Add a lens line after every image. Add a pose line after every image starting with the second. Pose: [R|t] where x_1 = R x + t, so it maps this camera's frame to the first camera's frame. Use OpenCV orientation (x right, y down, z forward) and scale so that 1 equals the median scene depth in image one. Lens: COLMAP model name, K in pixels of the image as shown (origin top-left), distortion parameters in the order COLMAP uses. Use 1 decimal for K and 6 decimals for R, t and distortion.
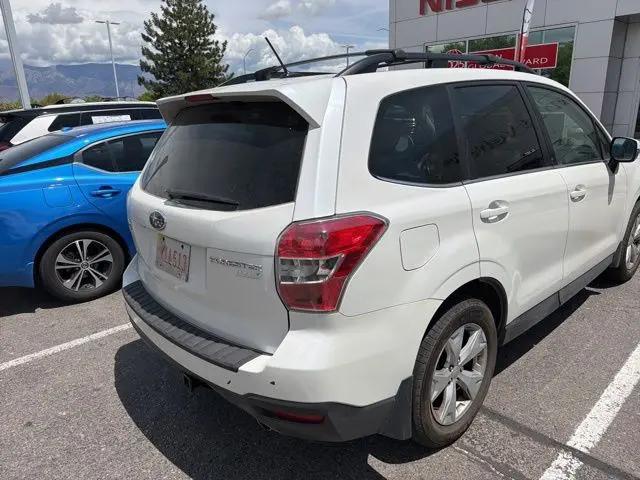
lens RADIAL K [[451.6, 0, 324.1], [0, 451.6, 241.6], [0, 0, 1]] dist [0.020081, -0.027110]
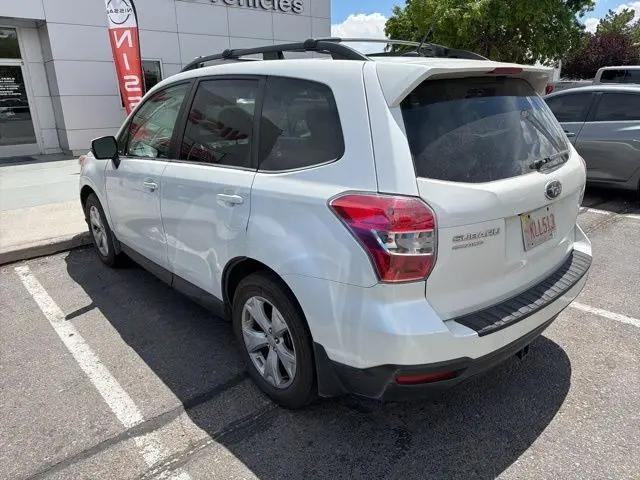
lens RADIAL K [[451.6, 0, 317.4], [0, 451.6, 244.5], [0, 0, 1]] dist [0.020081, -0.027110]
pose [[0.031365, -0.283877, 0.958348, -1.270828], [0.306352, 0.915402, 0.261129, -0.330370], [-0.951401, 0.285402, 0.115677, 1.298436]]
